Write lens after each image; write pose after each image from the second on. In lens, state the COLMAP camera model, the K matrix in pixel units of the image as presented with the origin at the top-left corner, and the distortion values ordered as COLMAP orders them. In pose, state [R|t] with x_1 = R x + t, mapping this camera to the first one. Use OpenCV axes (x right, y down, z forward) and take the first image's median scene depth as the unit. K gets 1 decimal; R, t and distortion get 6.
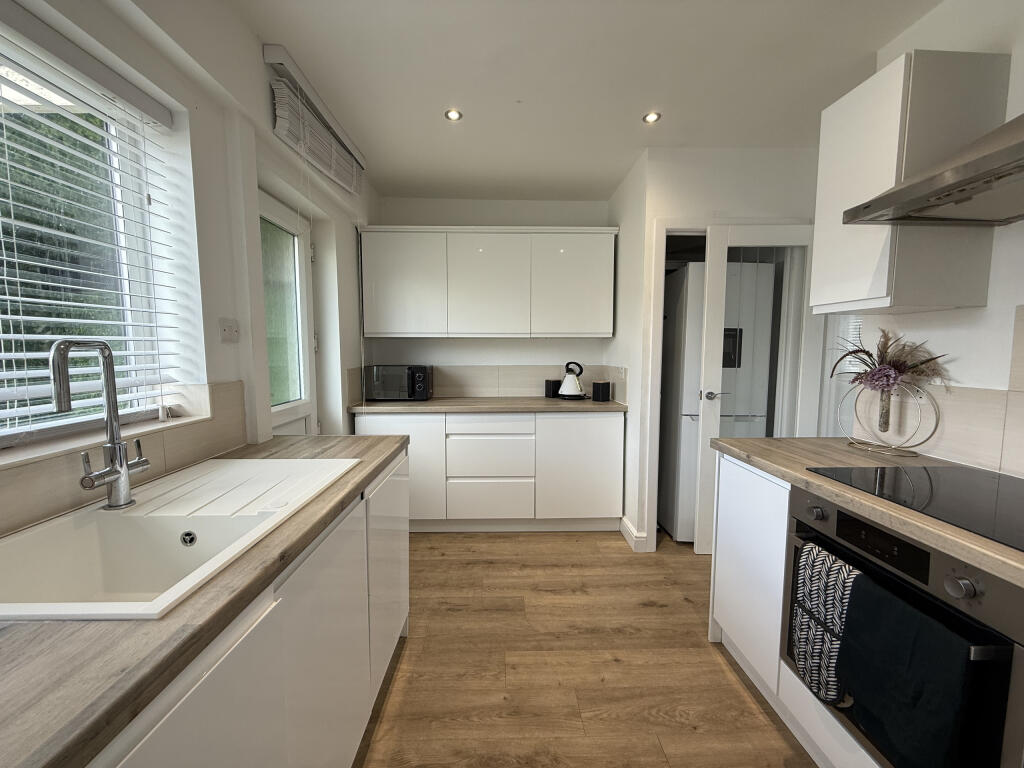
lens RADIAL K [[409.5, 0, 512.0], [0, 409.5, 384.0], [0, 0, 1]] dist [0.000470, 0.000051]
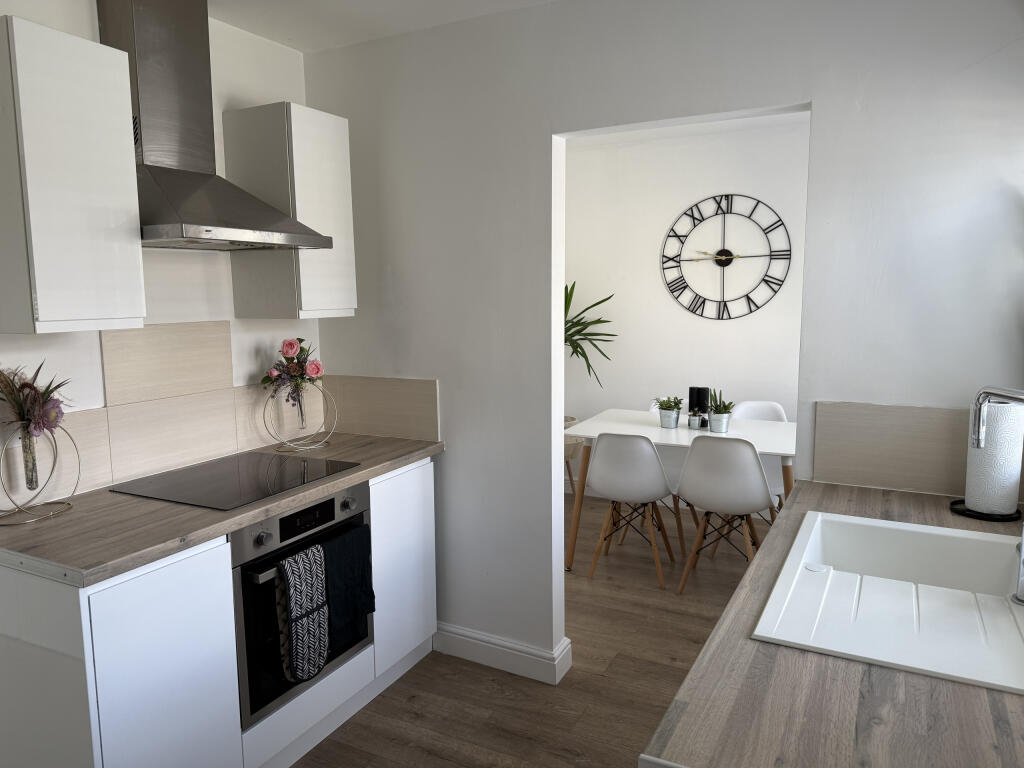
lens RADIAL K [[728.5, 0, 512.0], [0, 728.5, 384.0], [0, 0, 1]] dist [0.002194, 0.000841]
pose [[-0.876557, -0.053851, 0.478277, -0.465415], [0.050083, 0.978121, 0.201919, -0.288974], [-0.478686, 0.200947, -0.854681, 1.655546]]
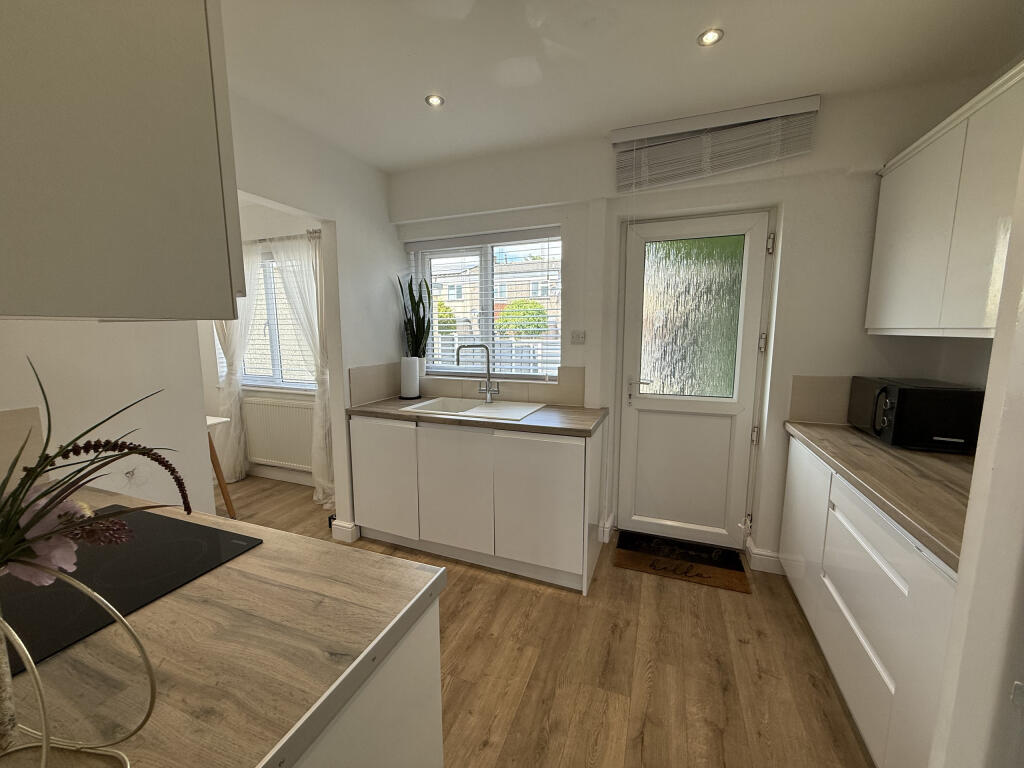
lens RADIAL K [[409.5, 0, 512.0], [0, 409.5, 384.0], [0, 0, 1]] dist [0.000470, 0.000051]
pose [[-0.387687, 0.123842, -0.913434, 0.983050], [-0.072755, 0.983732, 0.164252, -0.197872], [0.918916, 0.130135, -0.372369, 1.376116]]
